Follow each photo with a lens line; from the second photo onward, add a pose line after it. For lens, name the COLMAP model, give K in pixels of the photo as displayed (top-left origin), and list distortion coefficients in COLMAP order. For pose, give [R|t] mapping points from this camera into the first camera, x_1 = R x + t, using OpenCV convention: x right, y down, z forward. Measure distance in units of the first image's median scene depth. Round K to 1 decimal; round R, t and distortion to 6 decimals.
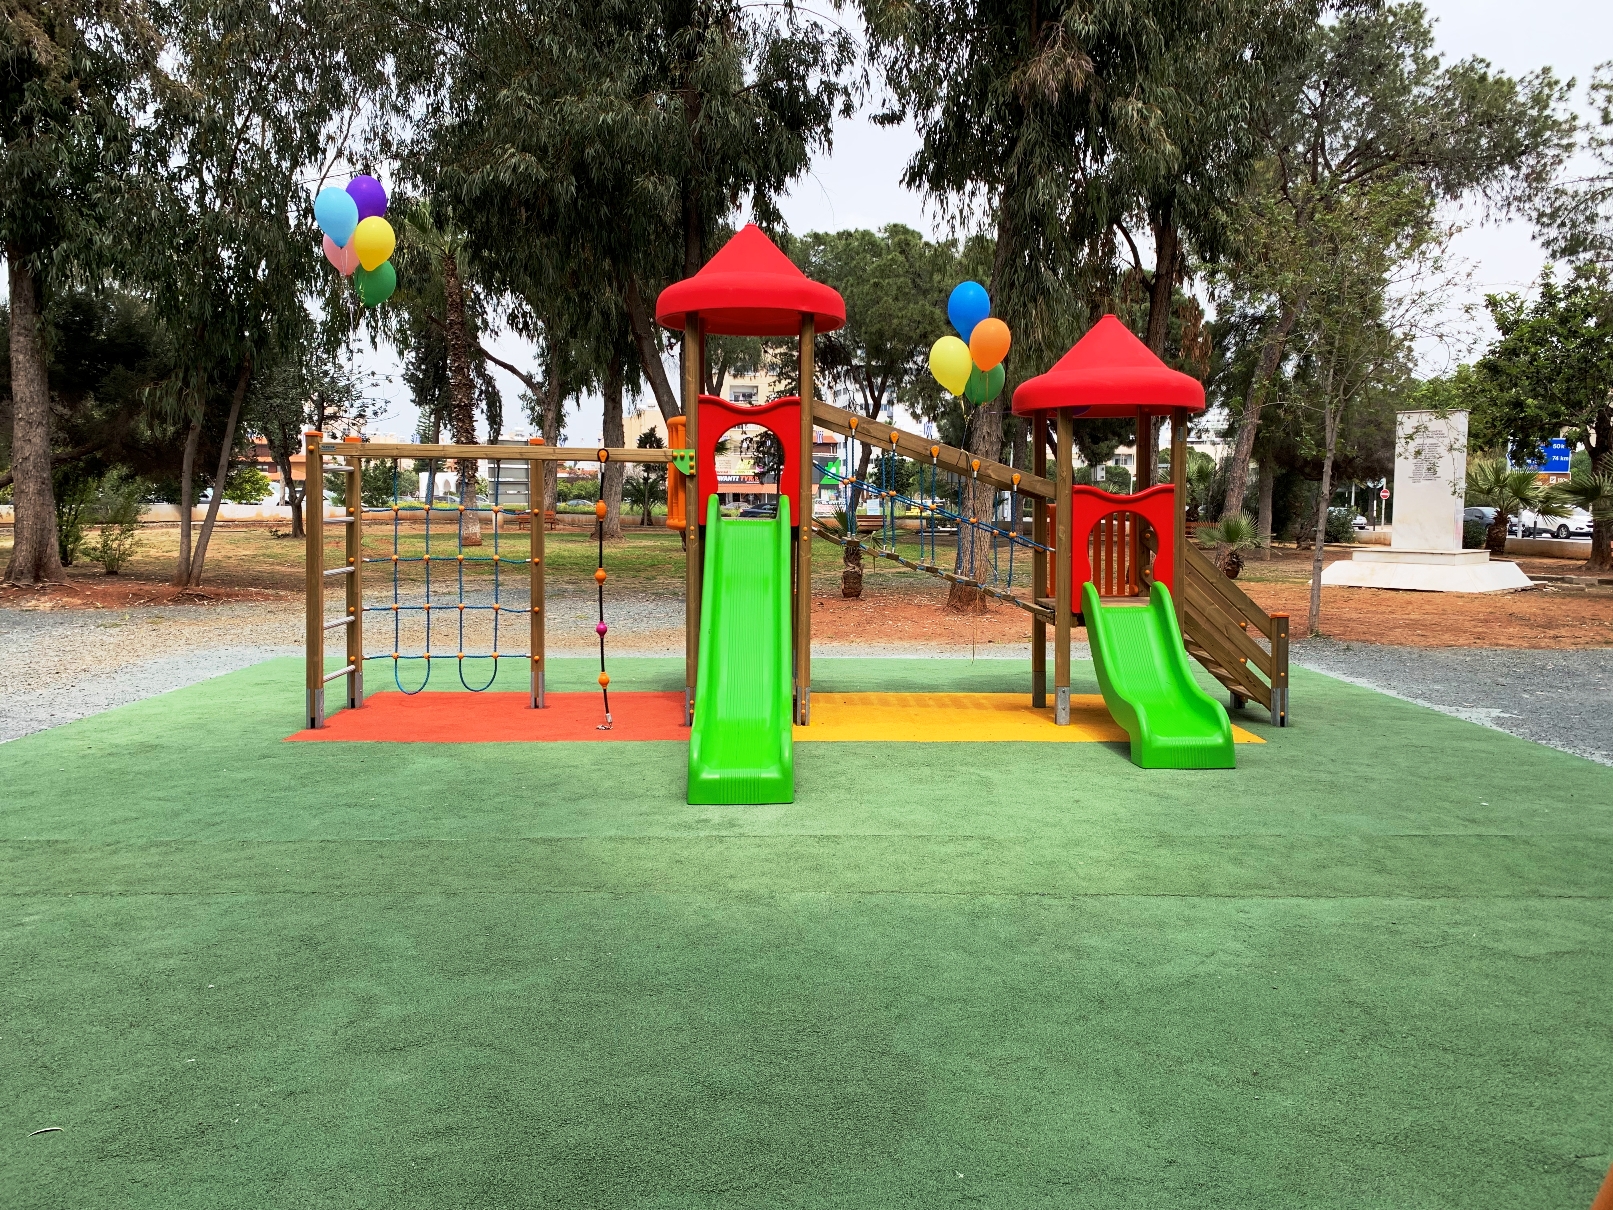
lens RADIAL K [[1219.9, 0, 809.2], [0, 1219.9, 606.1], [0, 0, 1]] dist [0.028408, -0.014218]
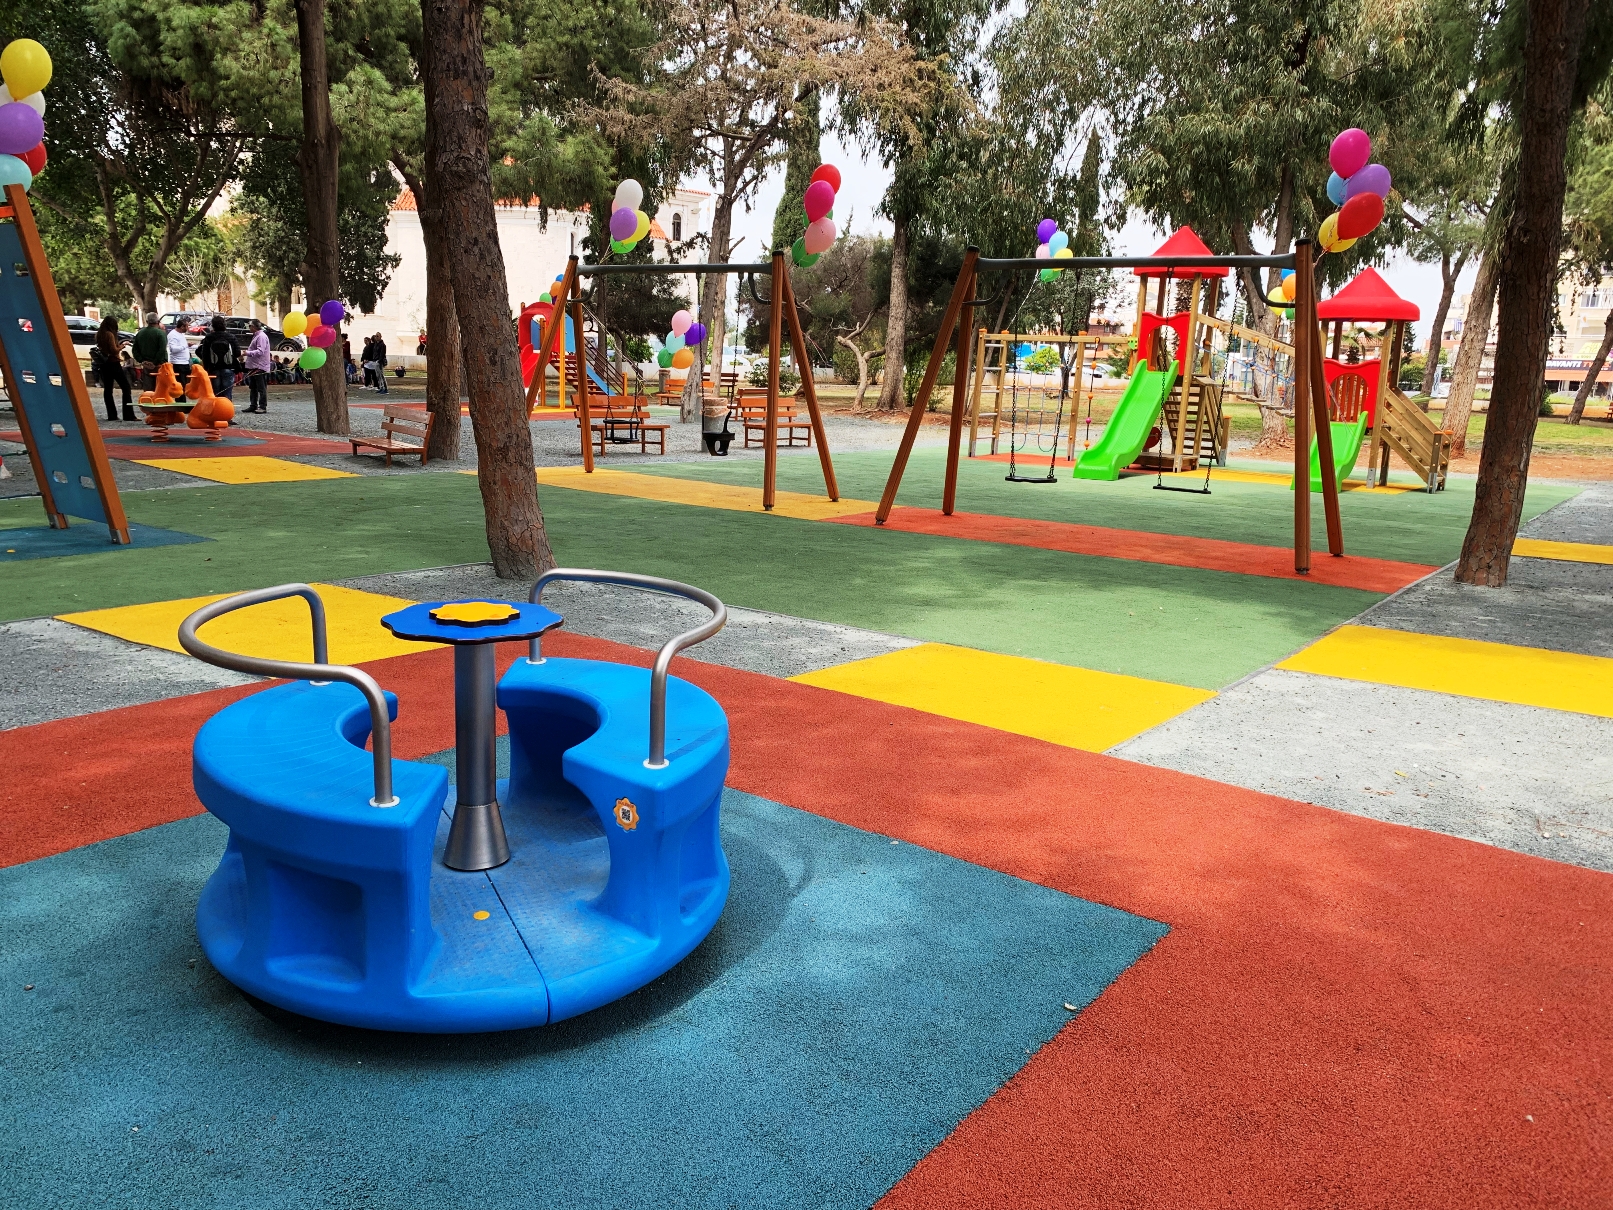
lens RADIAL K [[1219.9, 0, 805.4], [0, 1219.9, 607.6], [0, 0, 1]] dist [0.028408, -0.014218]
pose [[0.780783, 0.155035, -0.605262, 0.392356], [-0.087920, 0.986349, 0.139232, 0.028398], [0.618585, -0.055495, 0.783755, -0.480685]]
